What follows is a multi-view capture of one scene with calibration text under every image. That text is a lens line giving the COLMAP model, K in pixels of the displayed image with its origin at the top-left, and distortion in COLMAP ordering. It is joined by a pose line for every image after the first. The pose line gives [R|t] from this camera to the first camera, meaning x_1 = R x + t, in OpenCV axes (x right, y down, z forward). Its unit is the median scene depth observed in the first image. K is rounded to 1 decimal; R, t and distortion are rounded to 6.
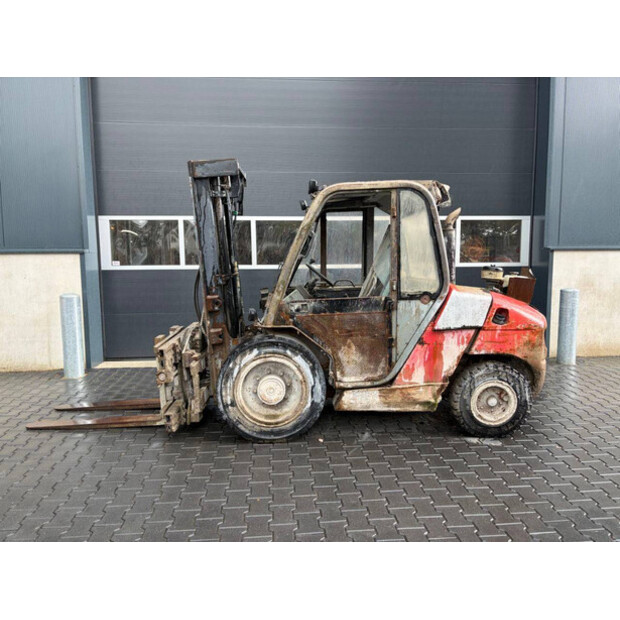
lens RADIAL K [[463.7, 0, 310.0], [0, 463.7, 310.0], [0, 0, 1]] dist [0.073091, -0.206559]
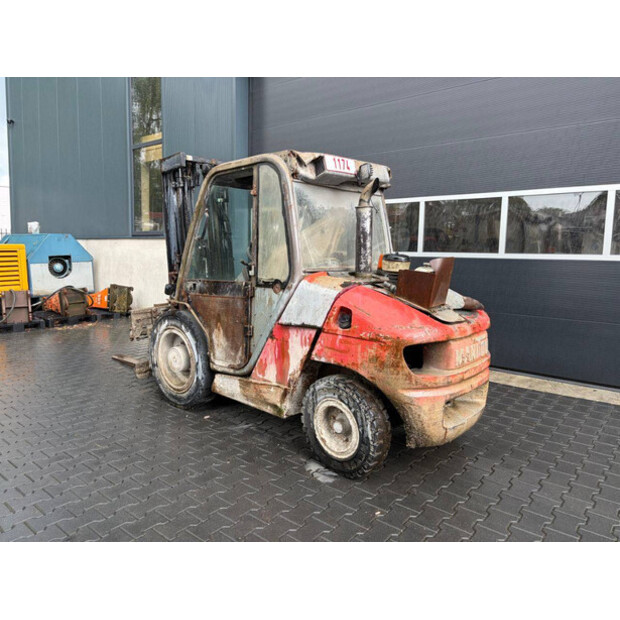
lens RADIAL K [[466.6, 0, 306.3], [0, 466.6, 306.5], [0, 0, 1]] dist [0.054330, -0.057978]
pose [[0.716949, 0.102519, -0.689546, 0.890120], [-0.096120, 0.994218, 0.047877, -0.035451], [0.690467, 0.031954, 0.722658, 0.402204]]
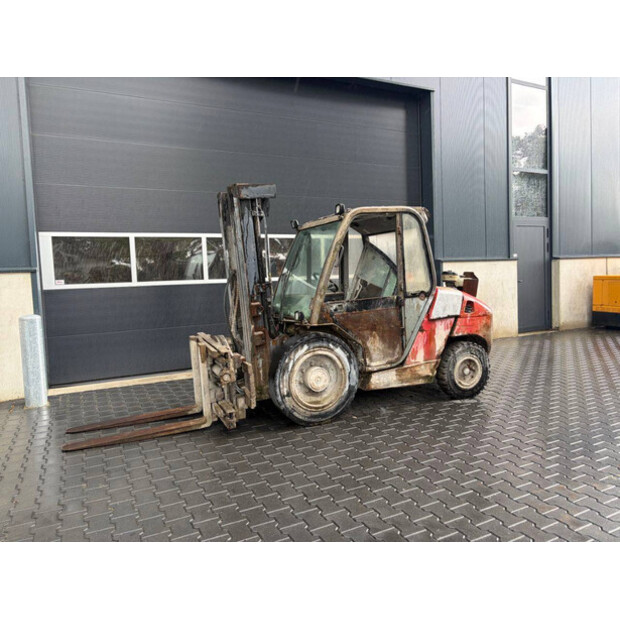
lens RADIAL K [[466.6, 0, 306.3], [0, 466.6, 306.5], [0, 0, 1]] dist [0.054330, -0.057978]
pose [[0.929909, -0.050390, 0.364321, -0.530526], [0.068510, 0.996965, -0.036975, 0.030589], [-0.361352, 0.059343, 0.930539, -0.102159]]
